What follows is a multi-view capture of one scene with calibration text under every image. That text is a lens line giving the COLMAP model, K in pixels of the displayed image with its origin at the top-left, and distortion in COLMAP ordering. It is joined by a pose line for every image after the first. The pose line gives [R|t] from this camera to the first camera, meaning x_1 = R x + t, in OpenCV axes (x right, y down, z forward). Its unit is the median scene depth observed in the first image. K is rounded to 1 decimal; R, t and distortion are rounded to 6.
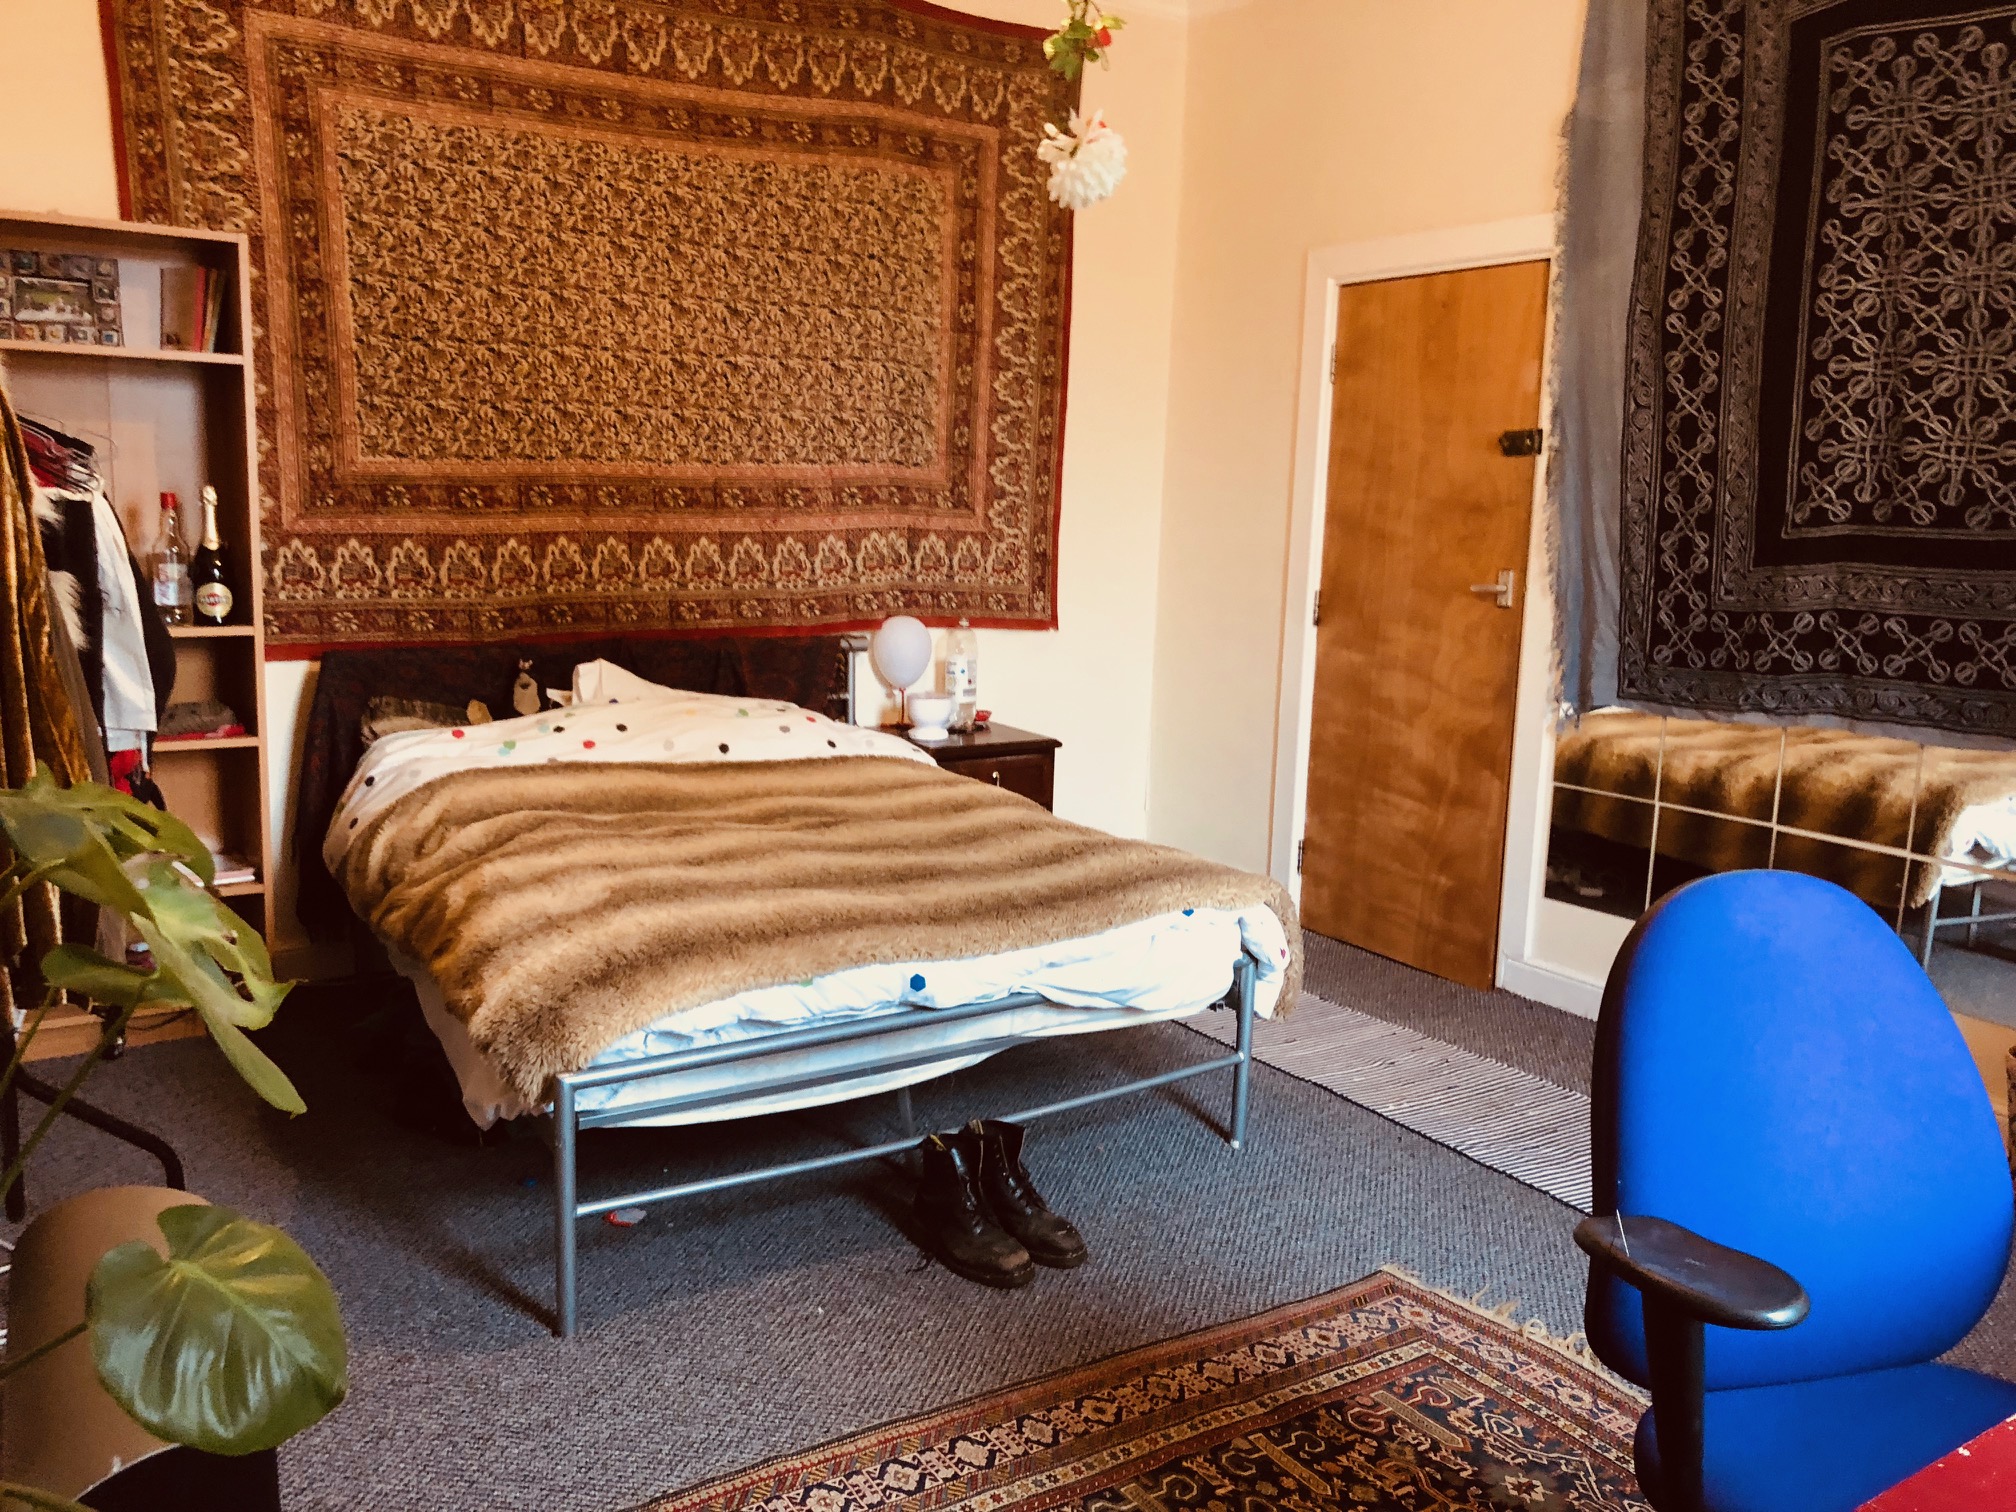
lens RADIAL K [[1654.0, 0, 1082.3], [0, 1654.0, 757.1], [0, 0, 1]] dist [0.001704, 0.009766]
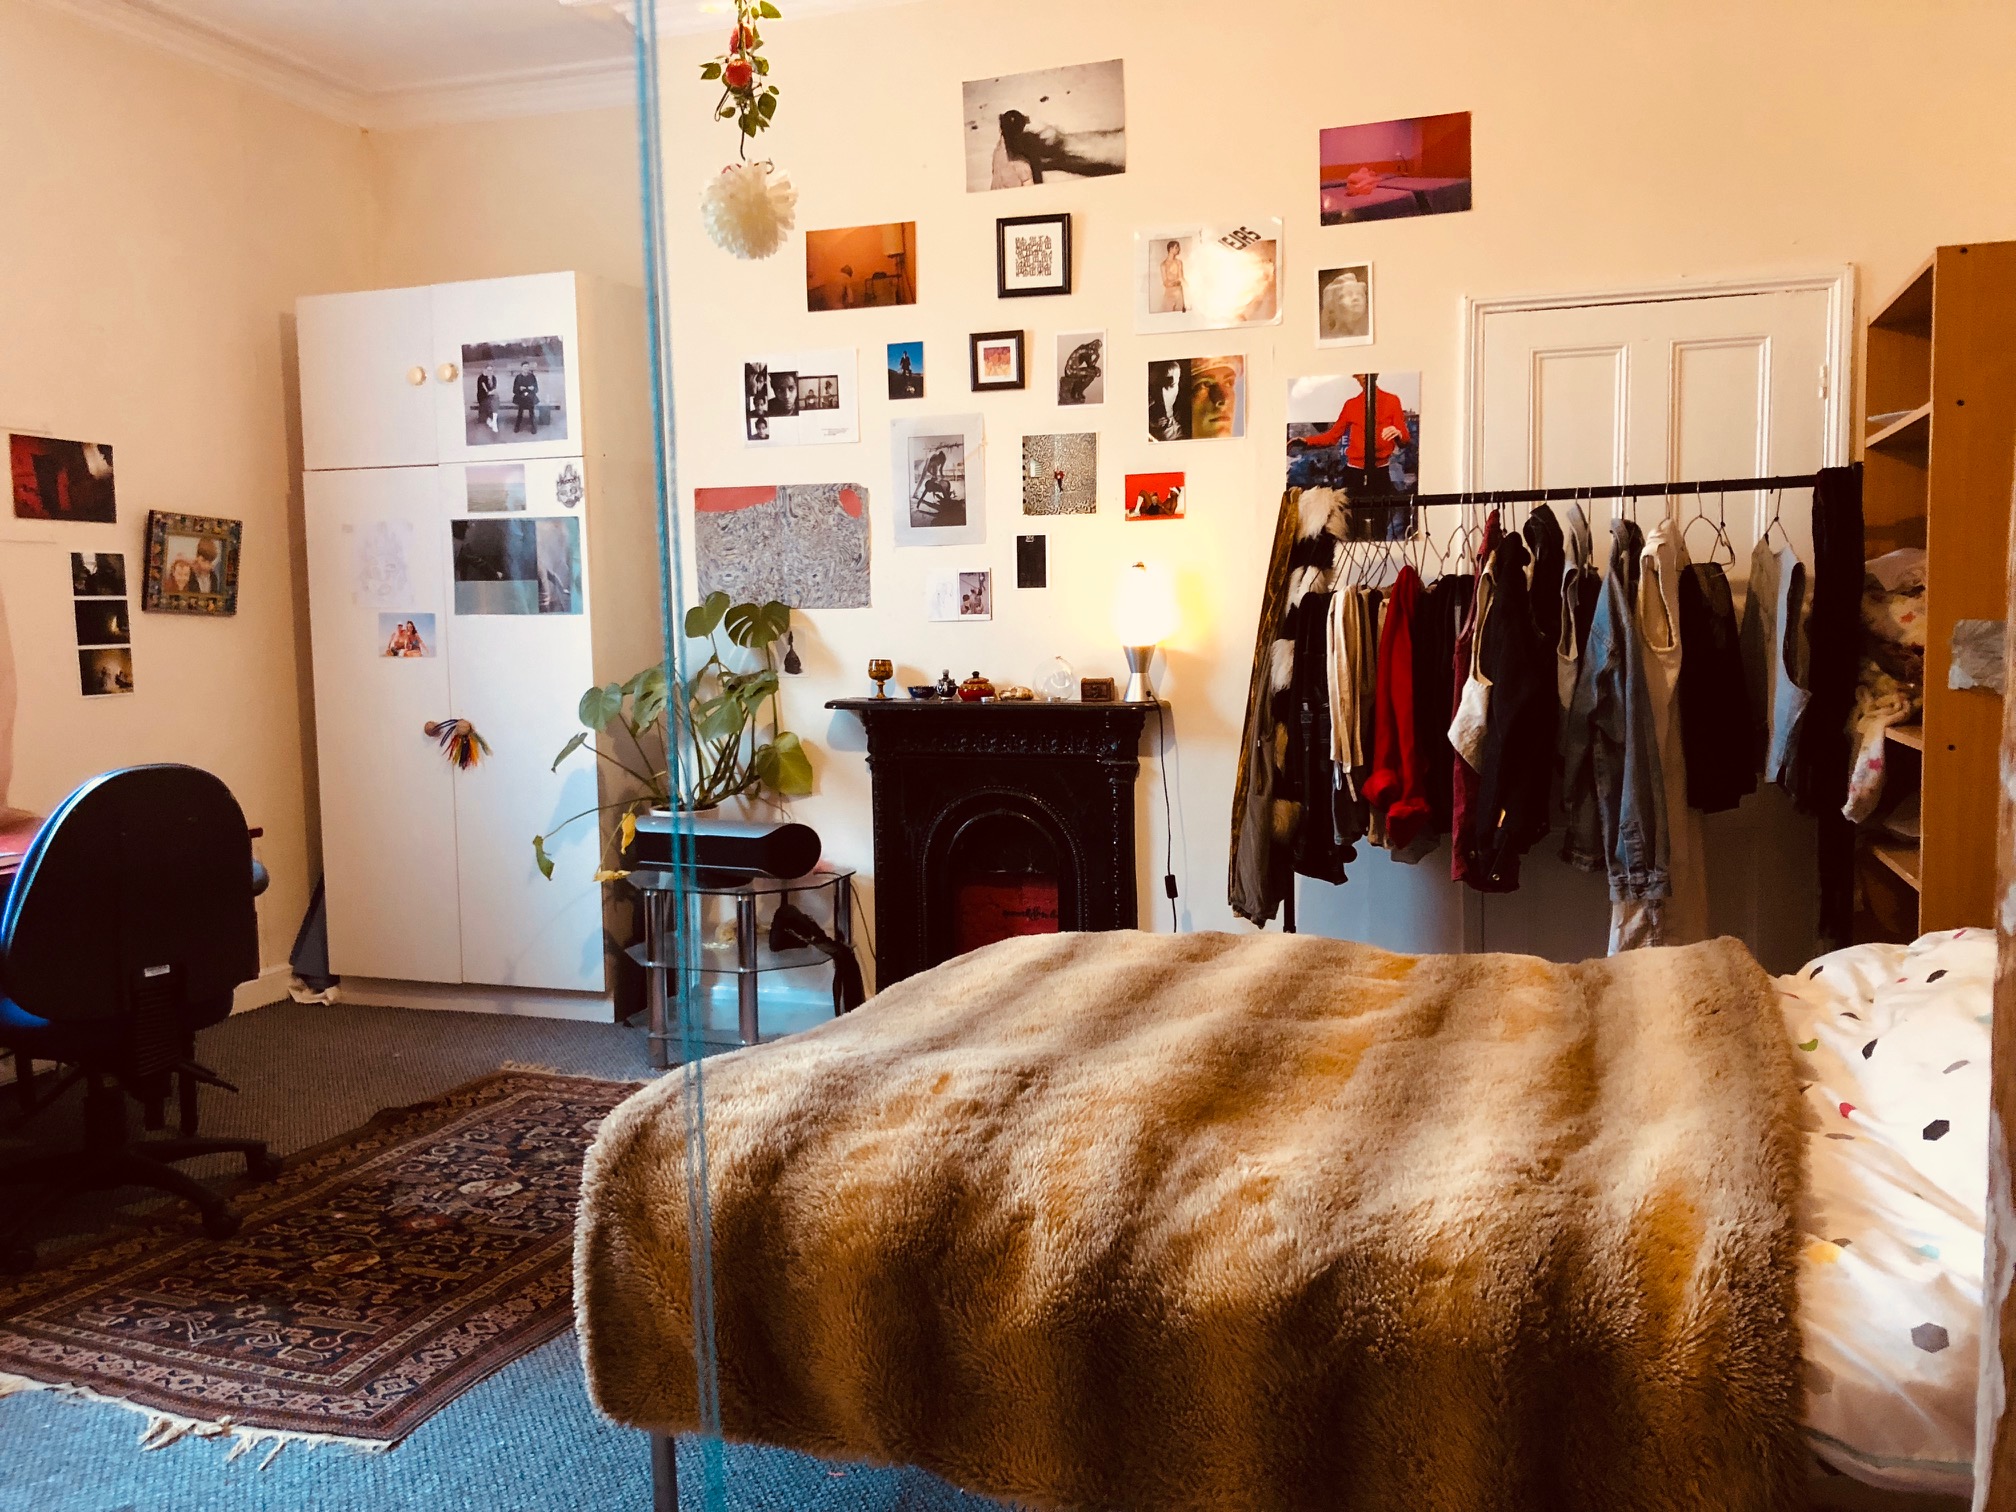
lens RADIAL K [[1666.5, 0, 1052.4], [0, 1666.5, 747.3], [0, 0, 1]] dist [0.025626, -0.036707]
pose [[-0.808681, 0.022257, -0.587827, 0.320713], [-0.101049, 0.979174, 0.176089, -0.183416], [0.579504, 0.201800, -0.789590, 1.426782]]
